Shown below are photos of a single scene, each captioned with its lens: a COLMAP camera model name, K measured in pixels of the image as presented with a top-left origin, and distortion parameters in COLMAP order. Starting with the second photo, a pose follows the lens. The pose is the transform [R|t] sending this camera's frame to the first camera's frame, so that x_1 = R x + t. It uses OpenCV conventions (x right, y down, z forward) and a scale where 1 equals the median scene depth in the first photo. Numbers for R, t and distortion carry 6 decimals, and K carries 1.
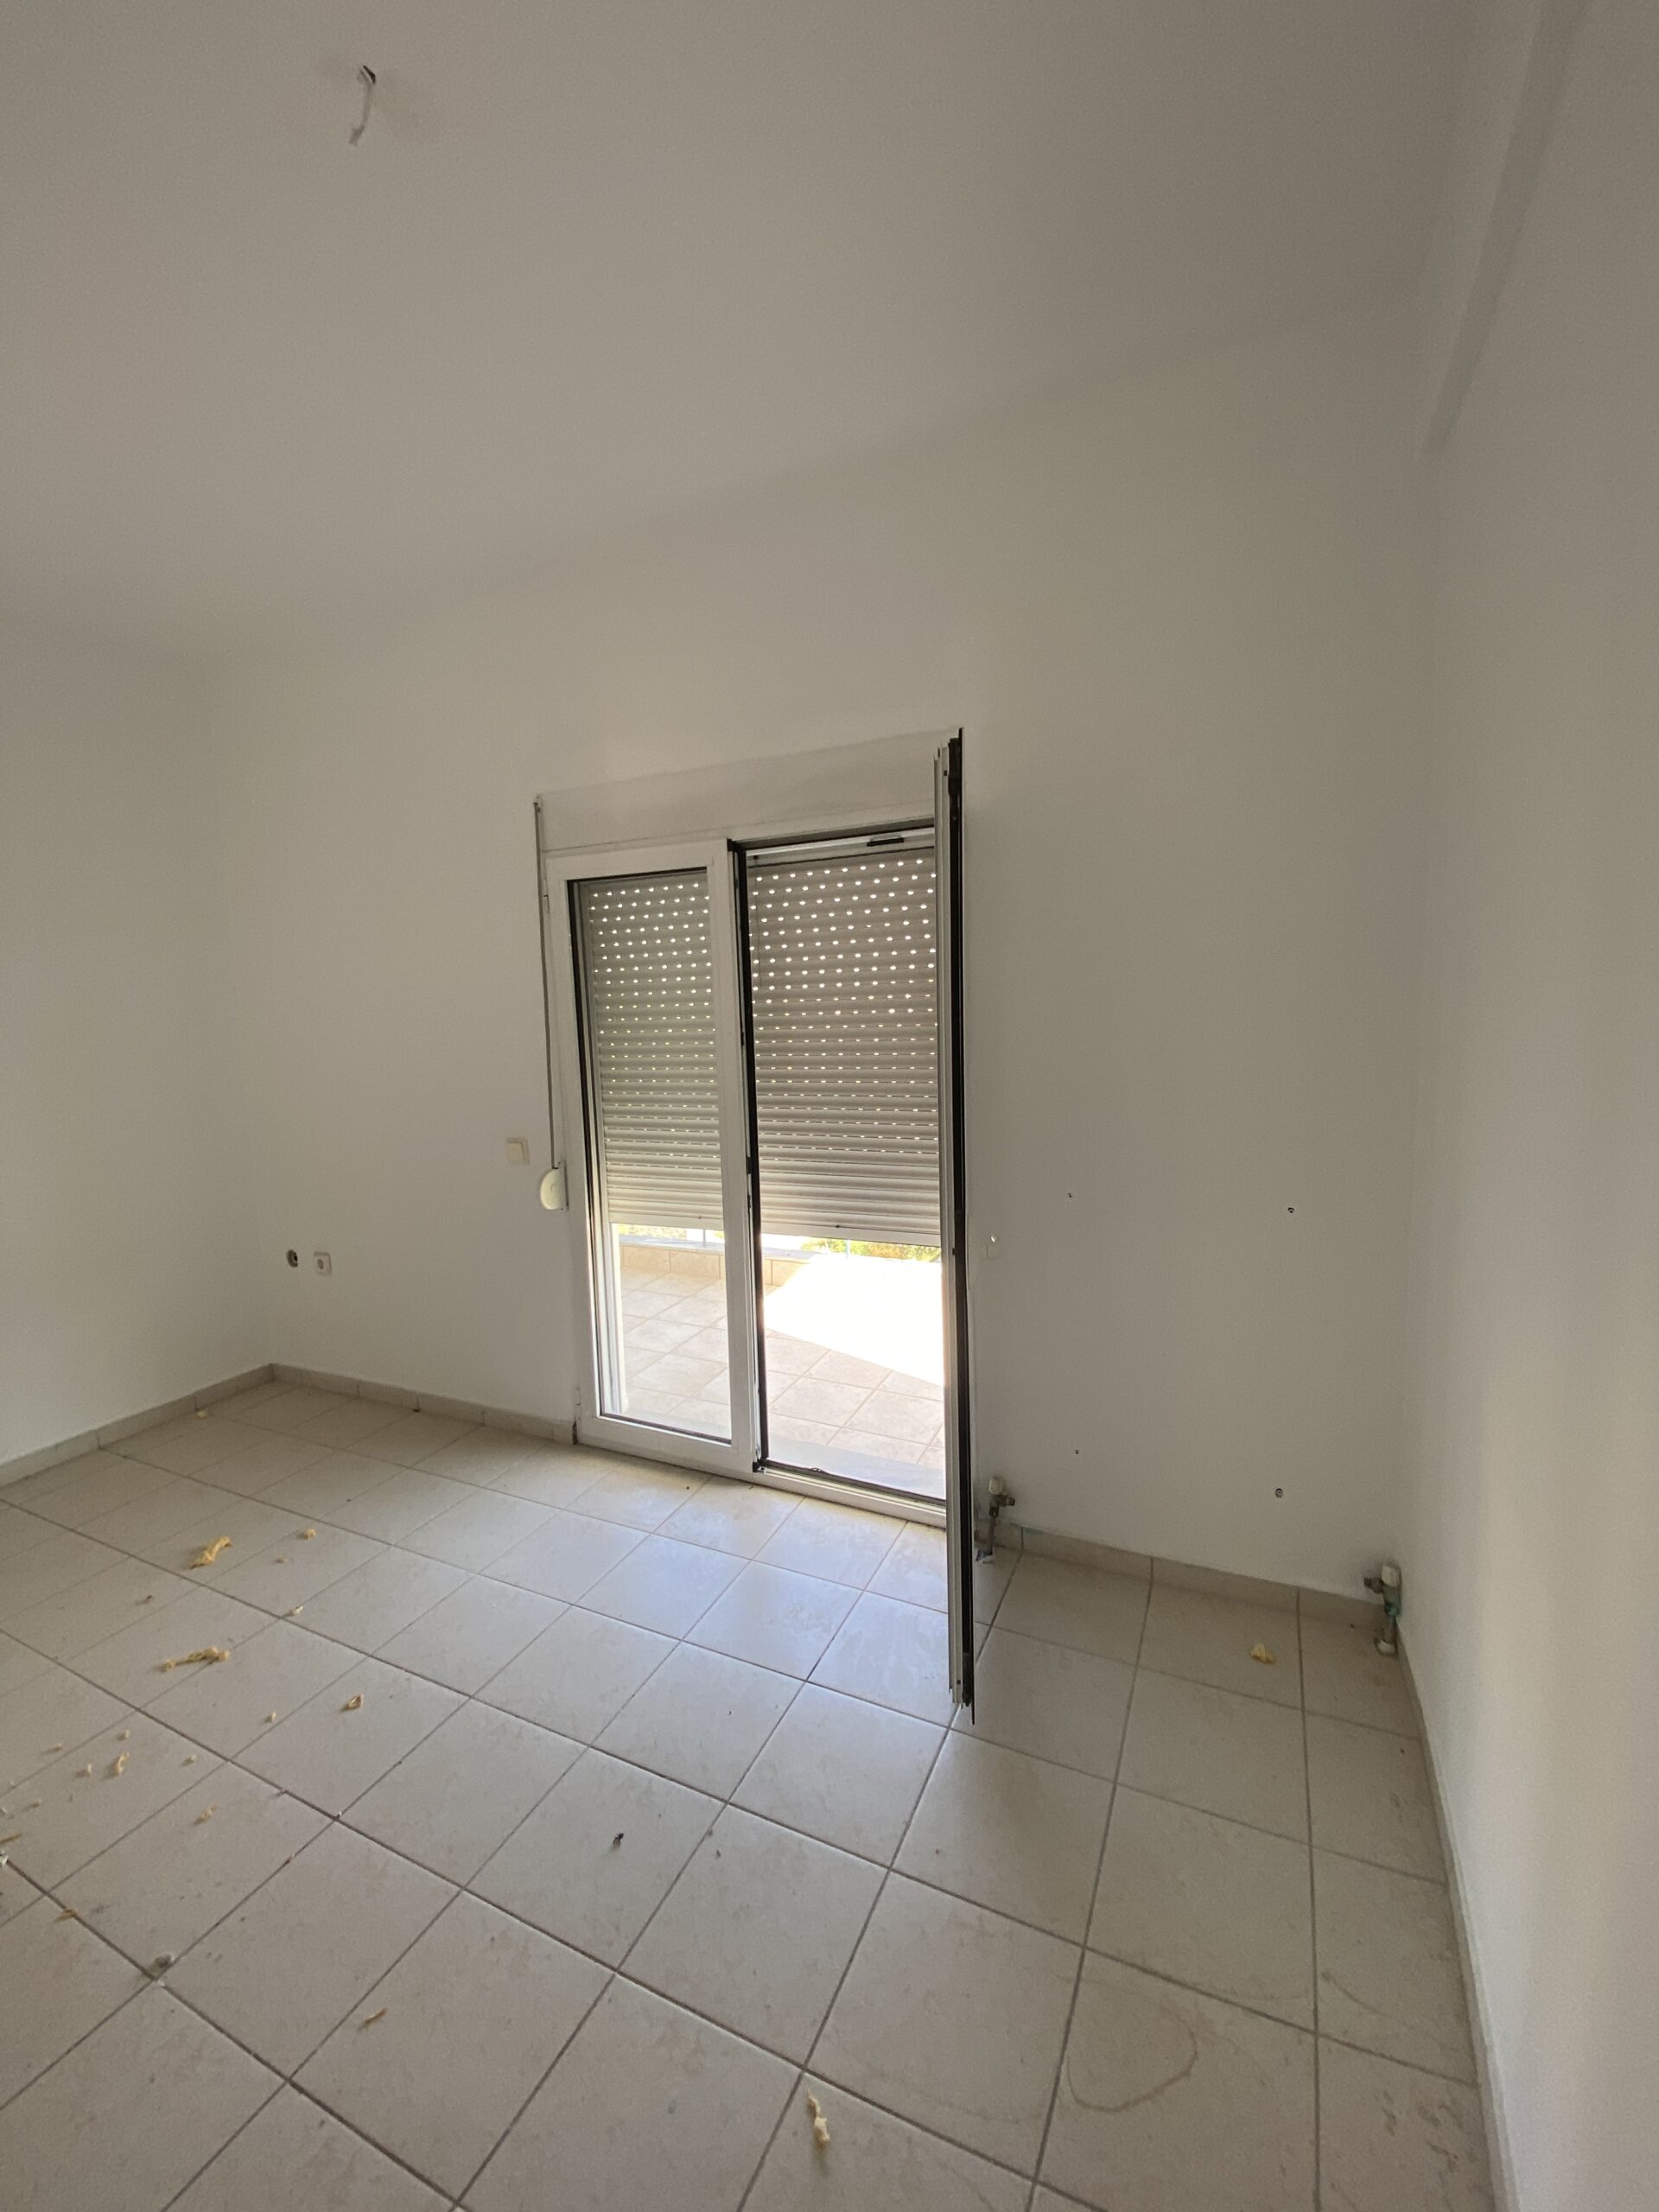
lens RADIAL K [[911.9, 0, 819.4], [0, 911.9, 1097.3], [0, 0, 1]] dist [0.004763, -0.000120]
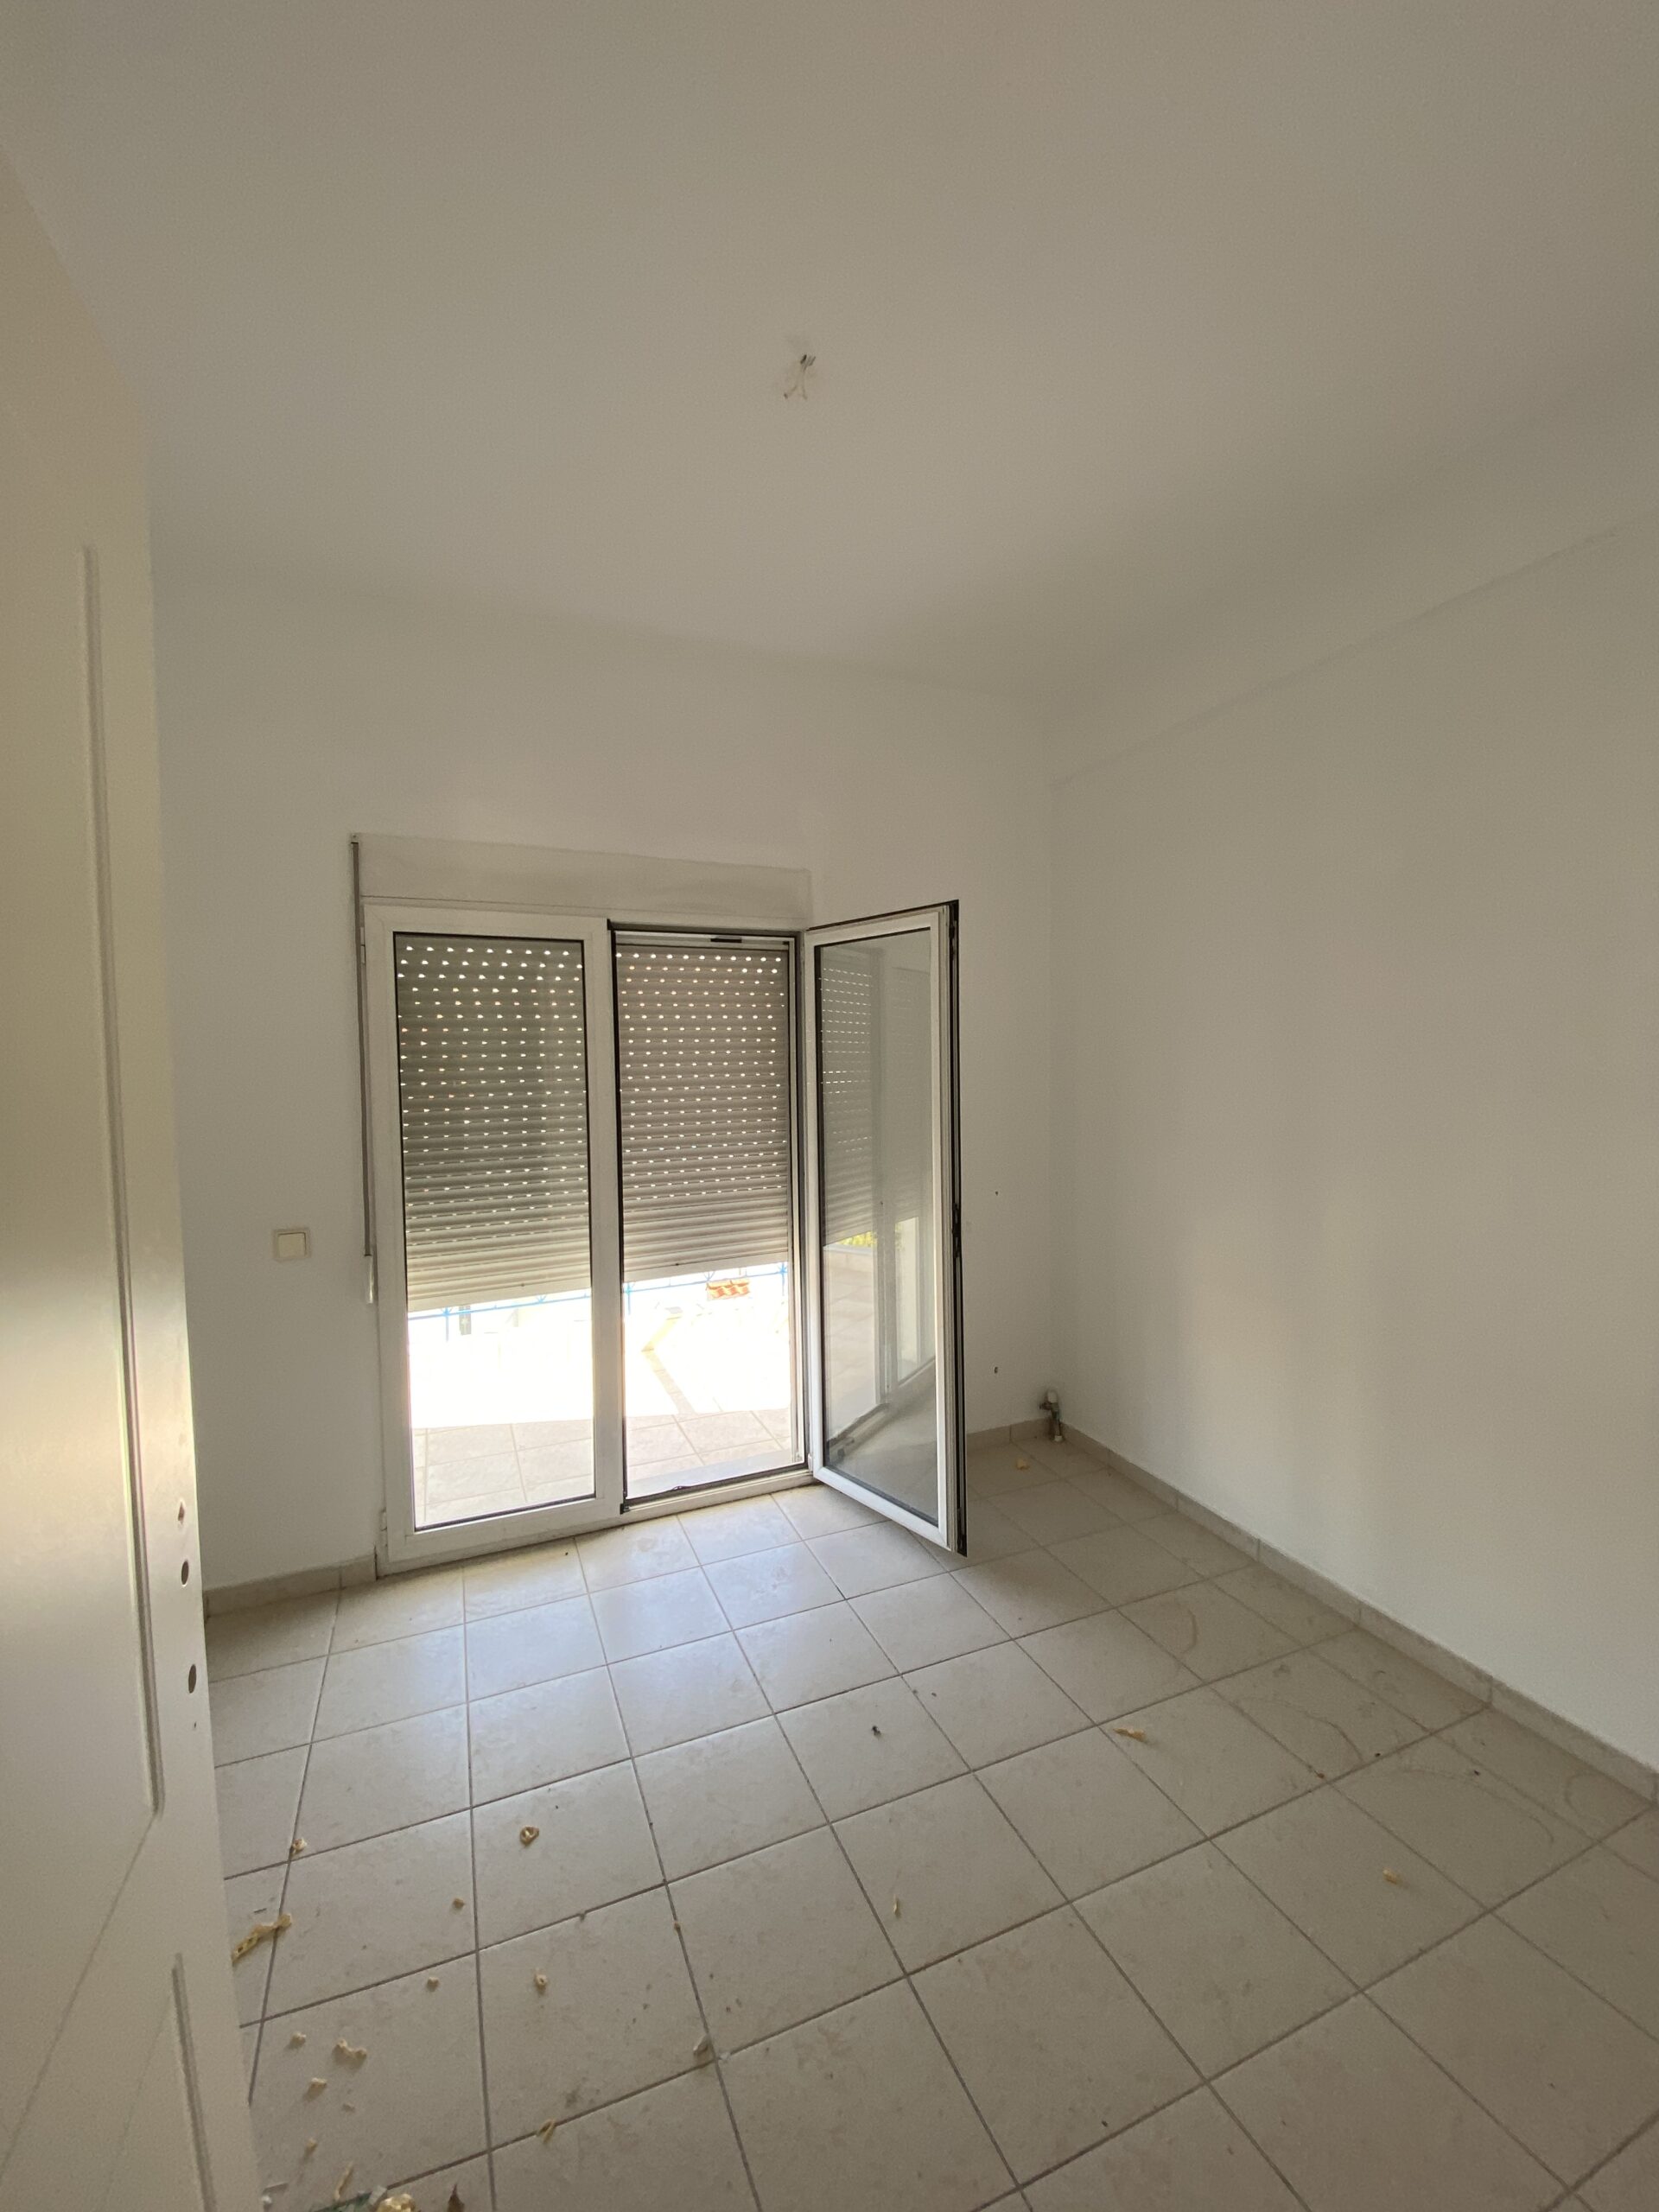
lens RADIAL K [[887.8, 0, 823.1], [0, 887.8, 1099.9], [0, 0, 1]] dist [-0.016448, 0.000018]
pose [[0.658425, -0.003947, 0.752636, -0.718460], [0.080934, 0.994559, -0.065587, 0.026145], [-0.748282, 0.104098, 0.655162, 0.123824]]
